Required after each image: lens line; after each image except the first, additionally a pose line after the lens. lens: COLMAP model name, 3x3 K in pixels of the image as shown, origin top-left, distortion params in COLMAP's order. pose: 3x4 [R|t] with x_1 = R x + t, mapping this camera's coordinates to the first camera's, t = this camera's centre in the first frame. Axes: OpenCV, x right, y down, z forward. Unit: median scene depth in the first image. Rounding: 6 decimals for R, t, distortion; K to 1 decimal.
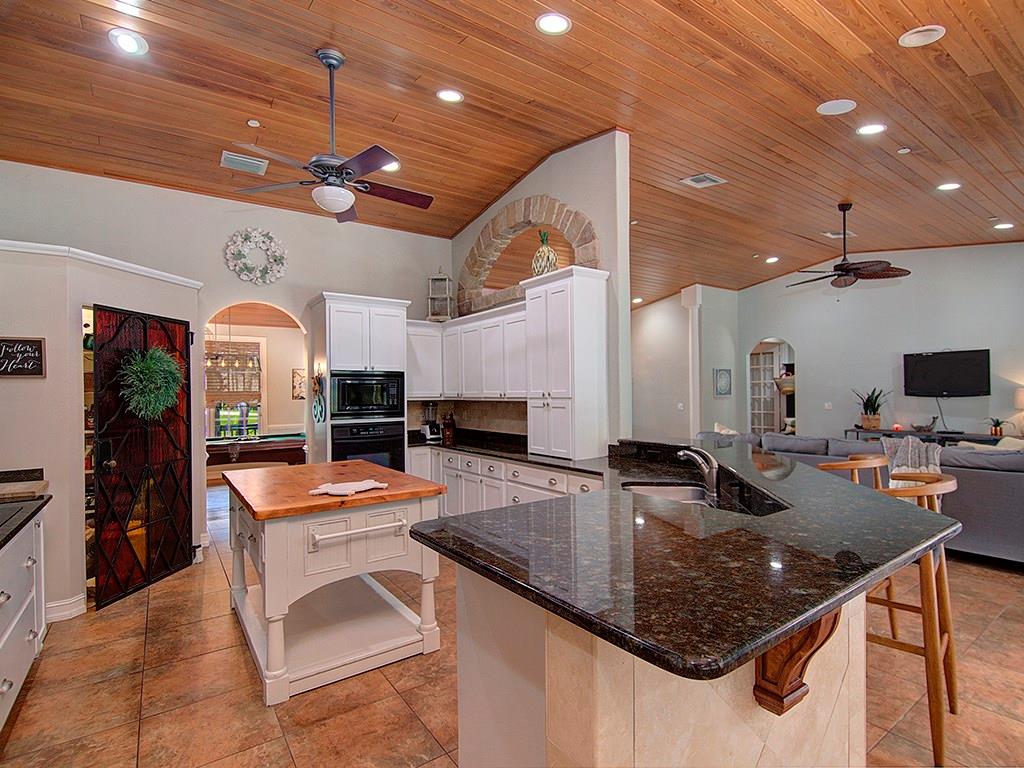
lens RADIAL K [[512.4, 0, 513.8], [0, 512.4, 386.9], [0, 0, 1]] dist [0.004672, -0.001071]
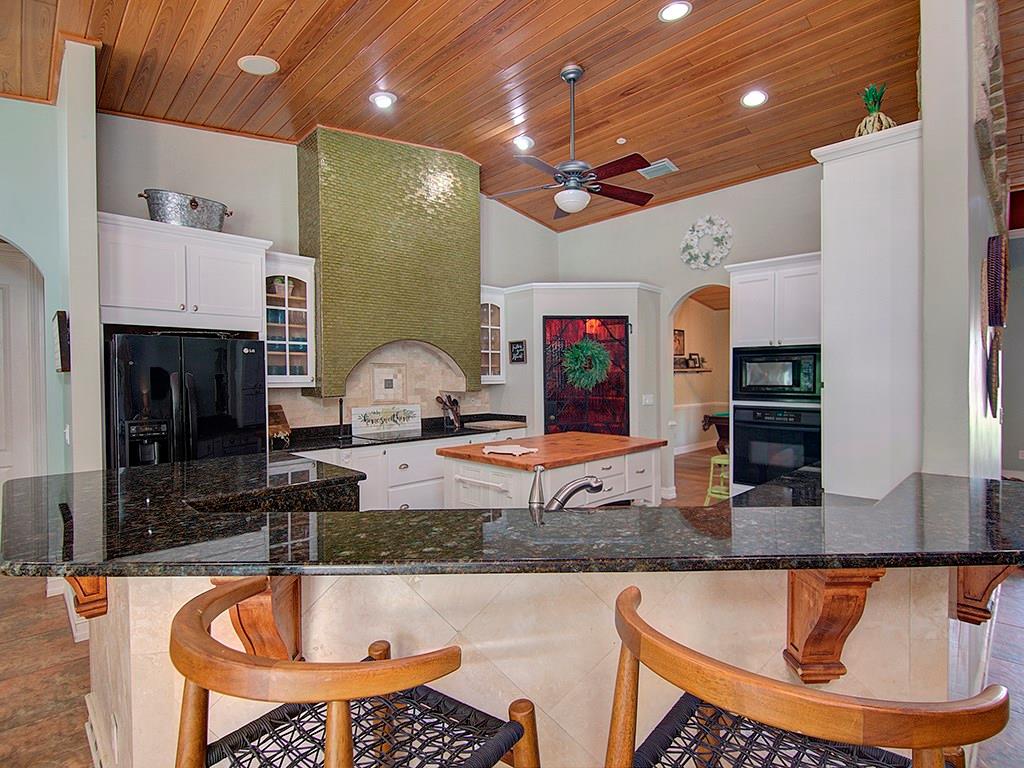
lens RADIAL K [[512.4, 0, 533.4], [0, 512.4, 397.1], [0, 0, 1]] dist [0.004672, -0.001071]
pose [[0.194895, 0.050688, -0.979513, 0.577752], [0.013026, 0.998442, 0.054259, 0.002279], [0.980738, -0.023334, 0.193931, 0.520407]]
